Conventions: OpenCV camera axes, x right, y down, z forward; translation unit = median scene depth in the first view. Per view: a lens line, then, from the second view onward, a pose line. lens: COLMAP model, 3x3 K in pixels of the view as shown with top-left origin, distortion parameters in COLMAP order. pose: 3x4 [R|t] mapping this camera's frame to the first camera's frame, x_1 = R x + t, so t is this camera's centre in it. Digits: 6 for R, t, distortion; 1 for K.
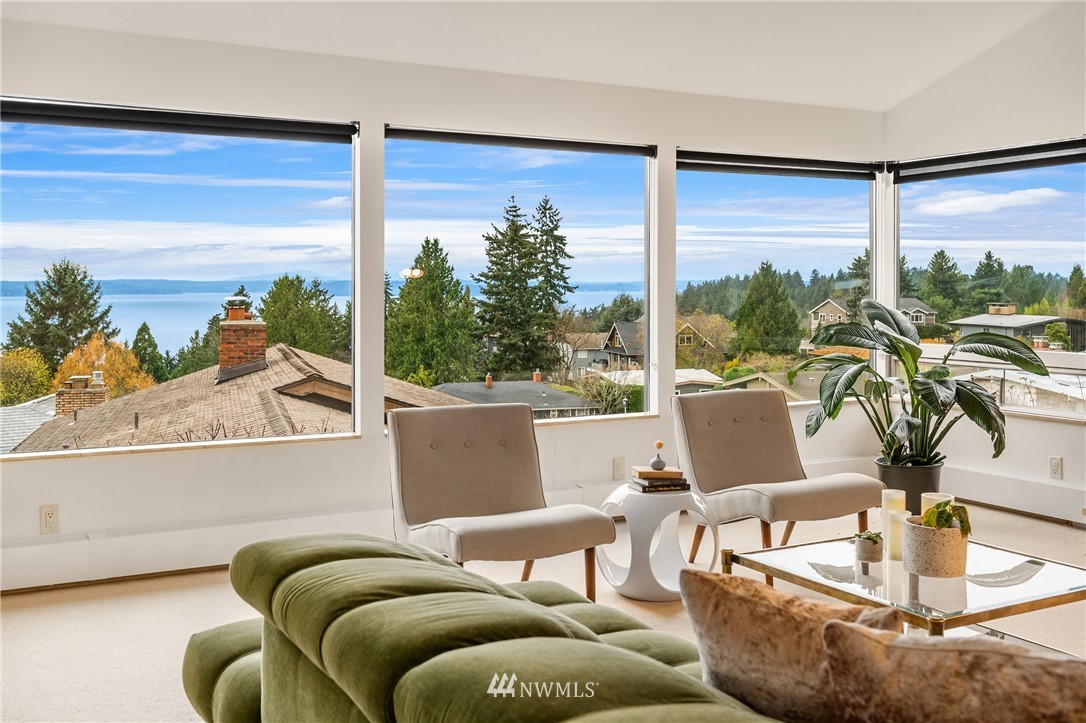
lens RADIAL K [[1097.2, 0, 473.2], [0, 1097.2, 284.8], [0, 0, 1]] dist [0.000419, -0.024645]
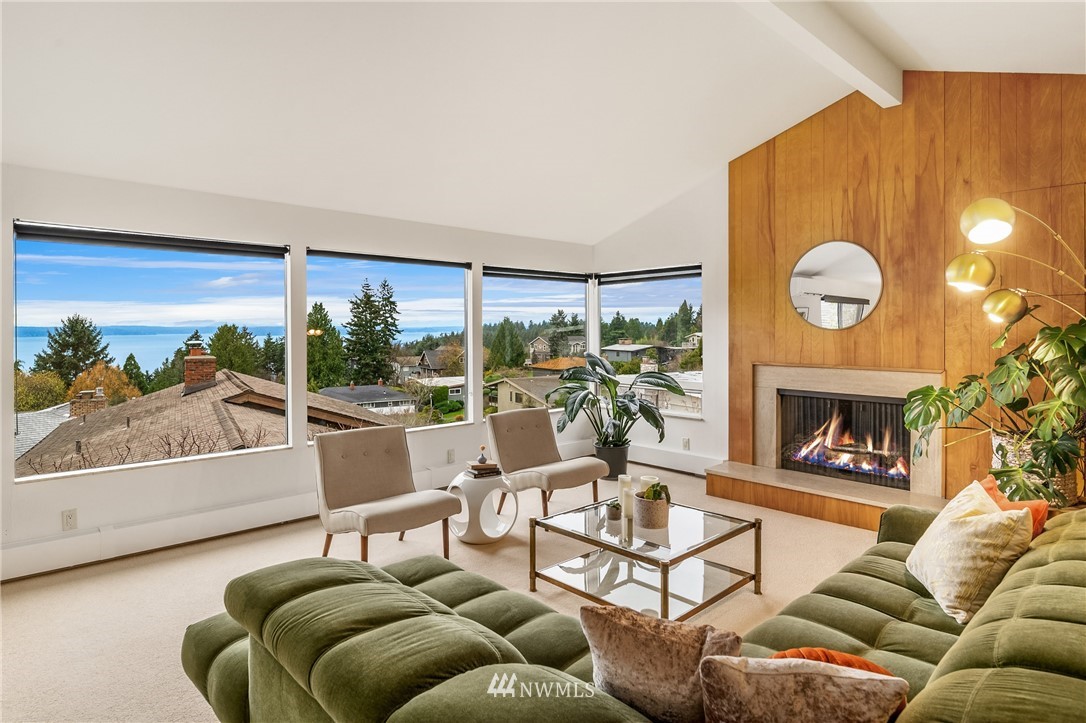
lens RADIAL K [[621.8, 0, 494.2], [0, 621.8, 332.1], [0, 0, 1]] dist [-0.020786, -0.000154]
pose [[0.971249, -0.001229, 0.238064, -0.028825], [0.000079, 0.999988, 0.004841, -0.026231], [-0.238067, -0.004683, 0.971237, 0.066743]]
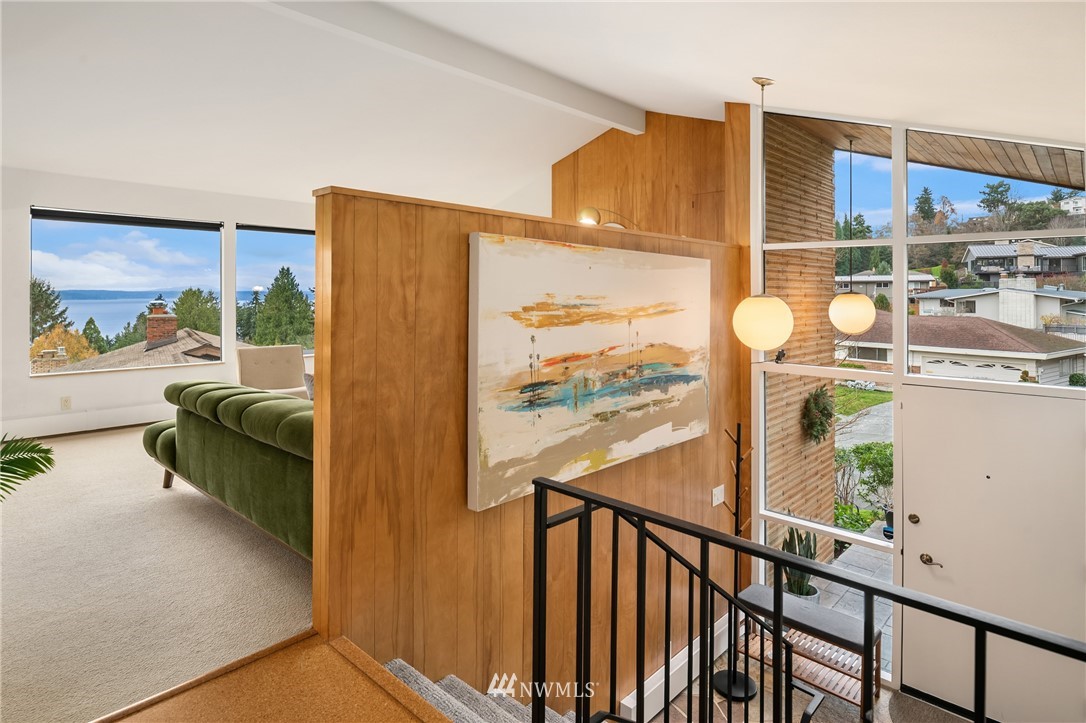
lens RADIAL K [[597.2, 0, 522.7], [0, 597.2, 292.8], [0, 0, 1]] dist [-0.025736, -0.000021]
pose [[0.942035, 0.001028, 0.335513, 0.057340], [-0.000444, 0.999998, -0.001818, -0.002853], [-0.335514, 0.001564, 0.942034, -0.301436]]
